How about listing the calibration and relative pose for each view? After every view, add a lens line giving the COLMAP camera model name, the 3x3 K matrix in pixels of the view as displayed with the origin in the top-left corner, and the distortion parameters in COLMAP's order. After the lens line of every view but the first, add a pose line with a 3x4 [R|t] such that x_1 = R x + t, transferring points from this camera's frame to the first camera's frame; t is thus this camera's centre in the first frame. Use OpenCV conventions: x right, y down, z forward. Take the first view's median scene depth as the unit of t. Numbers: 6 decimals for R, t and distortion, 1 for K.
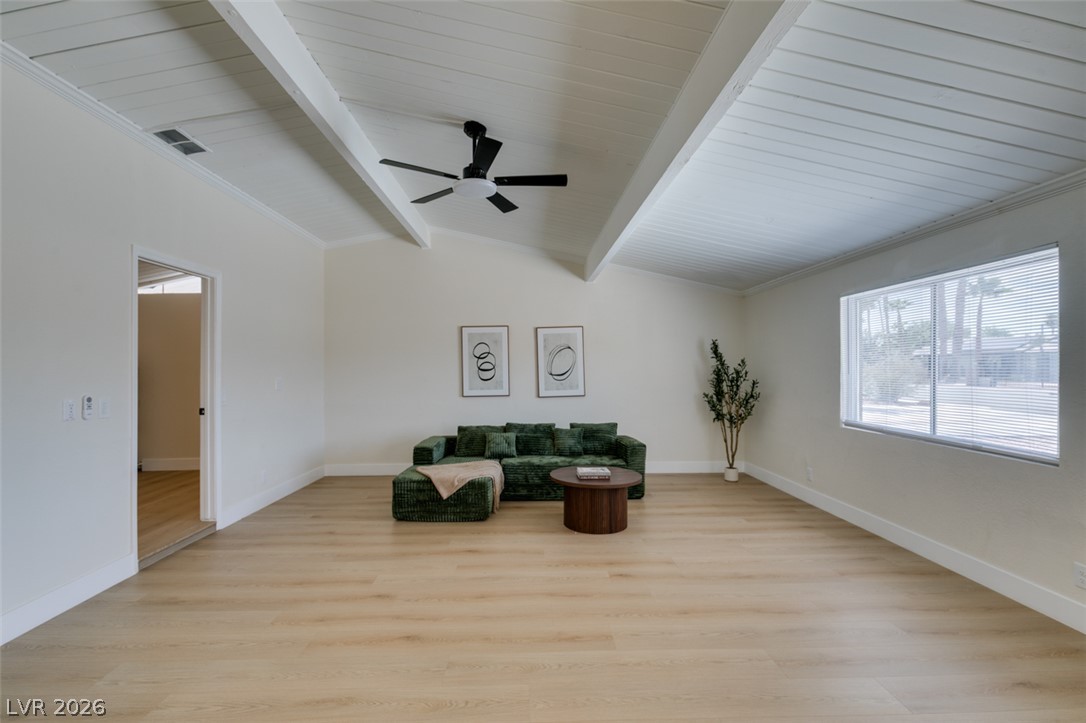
lens RADIAL K [[487.4, 0, 546.6], [0, 487.4, 367.2], [0, 0, 1]] dist [0.003427, 0.000034]
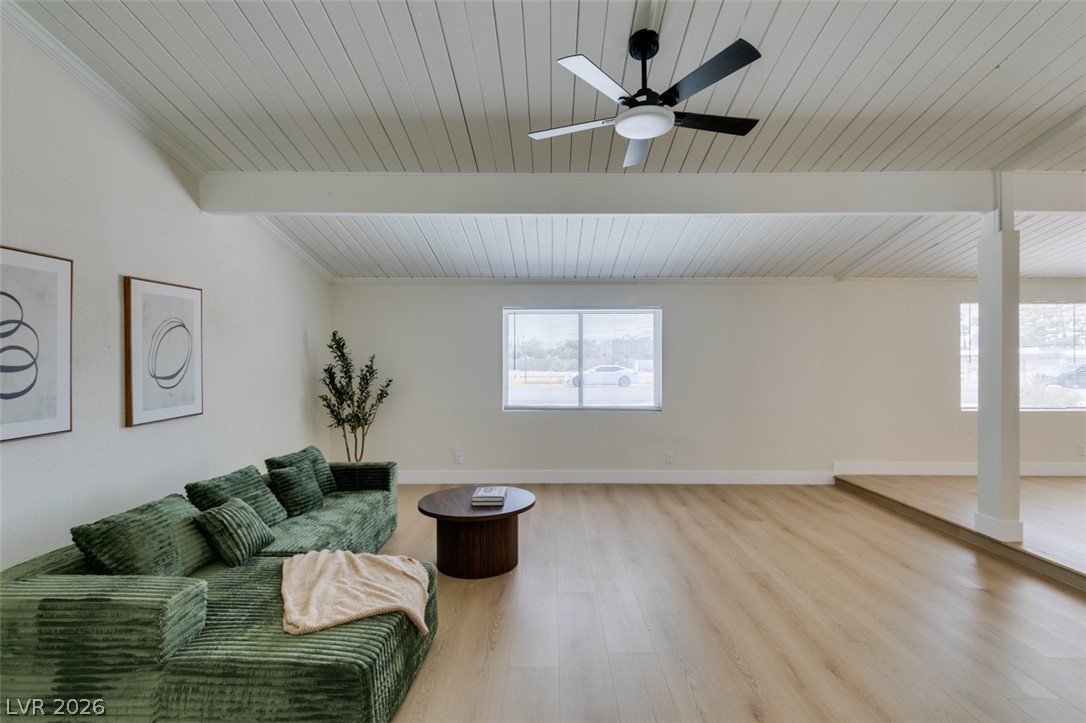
lens RADIAL K [[487.4, 0, 546.6], [0, 487.4, 367.2], [0, 0, 1]] dist [0.003427, 0.000034]
pose [[0.048128, -0.002021, 0.998839, -0.586329], [-0.004236, 0.999989, 0.002227, 0.002773], [-0.998832, -0.004339, 0.048118, 0.729332]]
